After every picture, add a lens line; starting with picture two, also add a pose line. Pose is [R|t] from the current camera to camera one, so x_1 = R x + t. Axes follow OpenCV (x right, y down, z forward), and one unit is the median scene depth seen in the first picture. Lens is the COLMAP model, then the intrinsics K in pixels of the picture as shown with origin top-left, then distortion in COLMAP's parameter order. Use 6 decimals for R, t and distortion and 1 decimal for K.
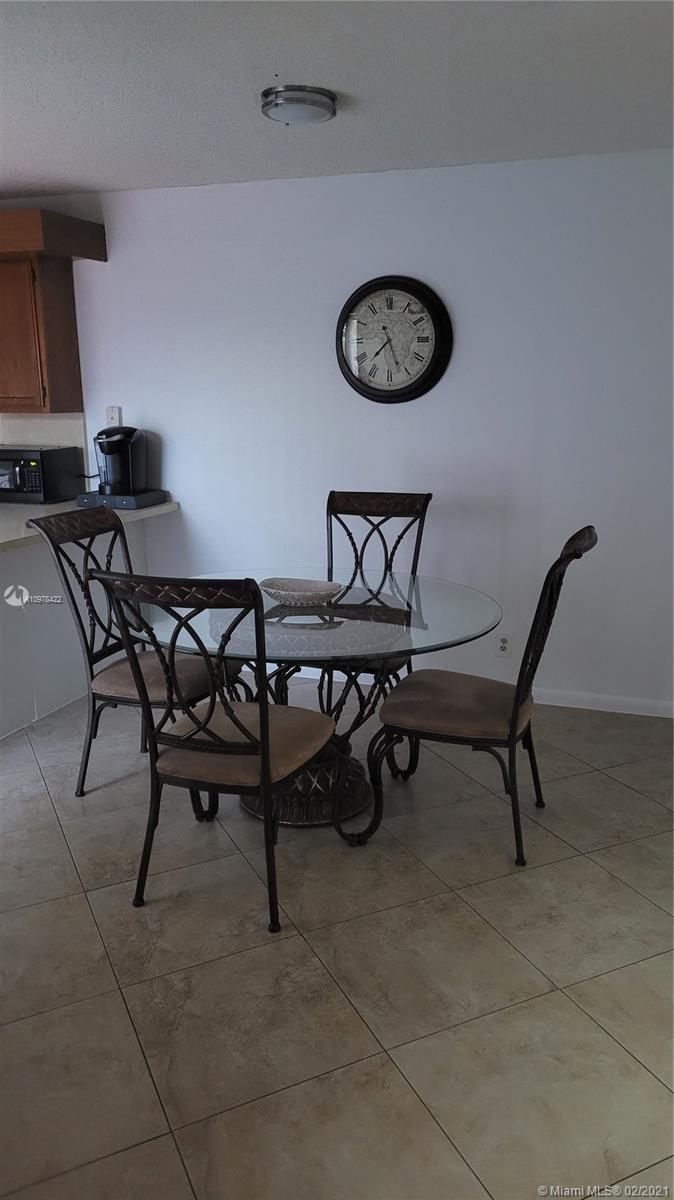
lens RADIAL K [[890.4, 0, 337.7], [0, 890.4, 595.8], [0, 0, 1]] dist [0.032743, 0.002715]
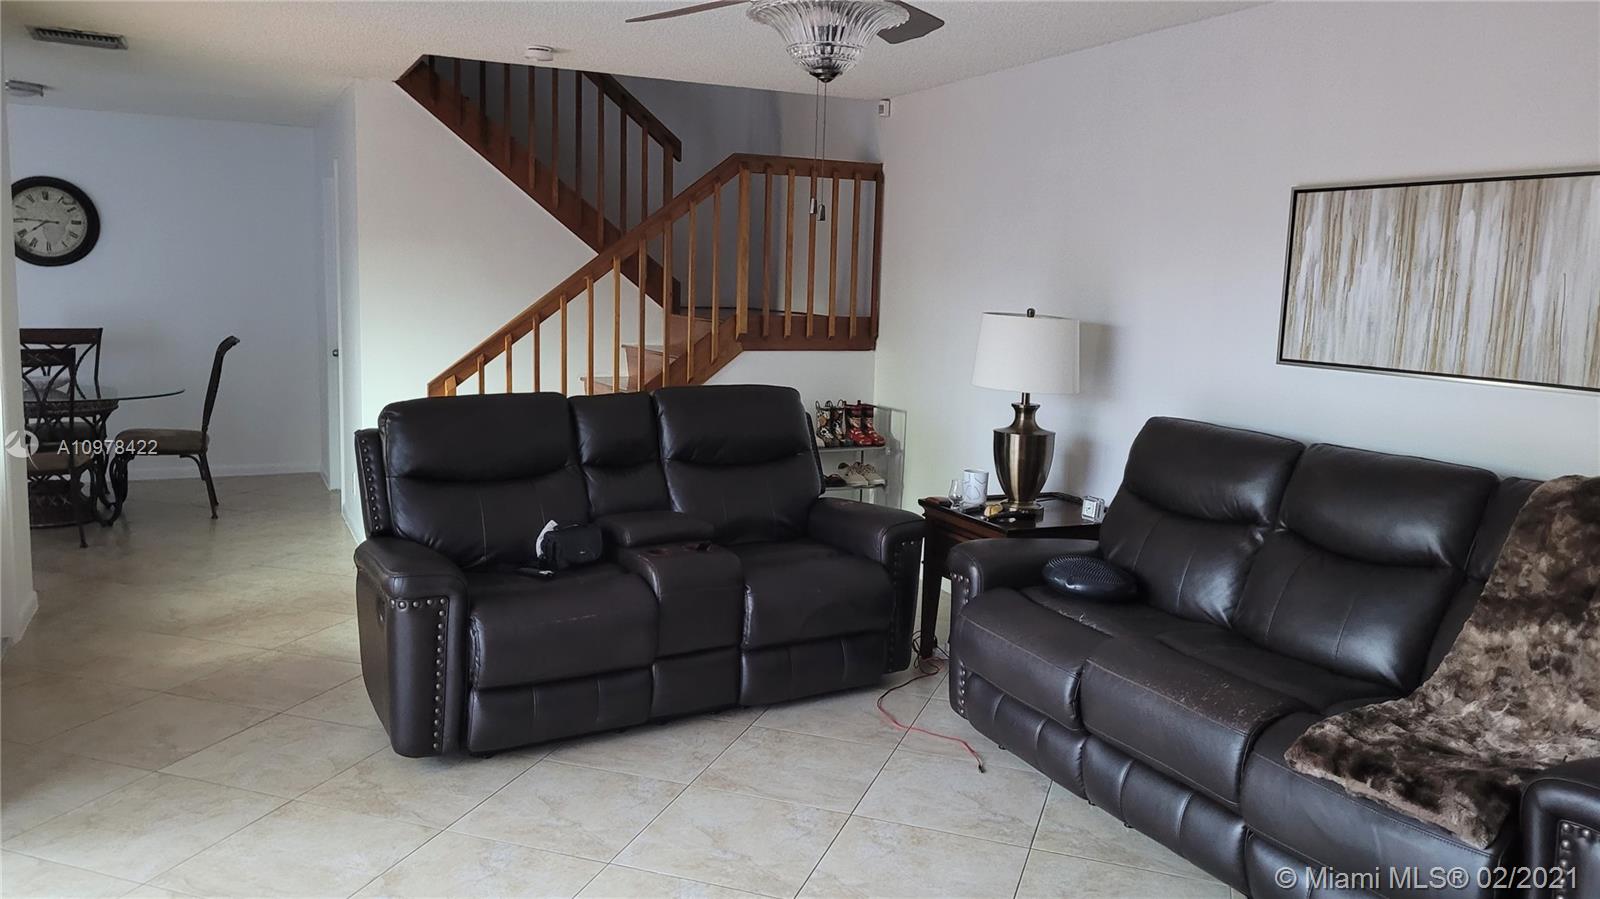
lens RADIAL K [[1187.2, 0, 792.8], [0, 1187.2, 438.6], [0, 0, 1]] dist [0.032743, 0.002715]
pose [[0.699519, -0.073022, 0.710874, -0.494244], [0.132301, 0.990802, -0.028411, 0.259604], [-0.702261, 0.113924, 0.702746, -1.110416]]
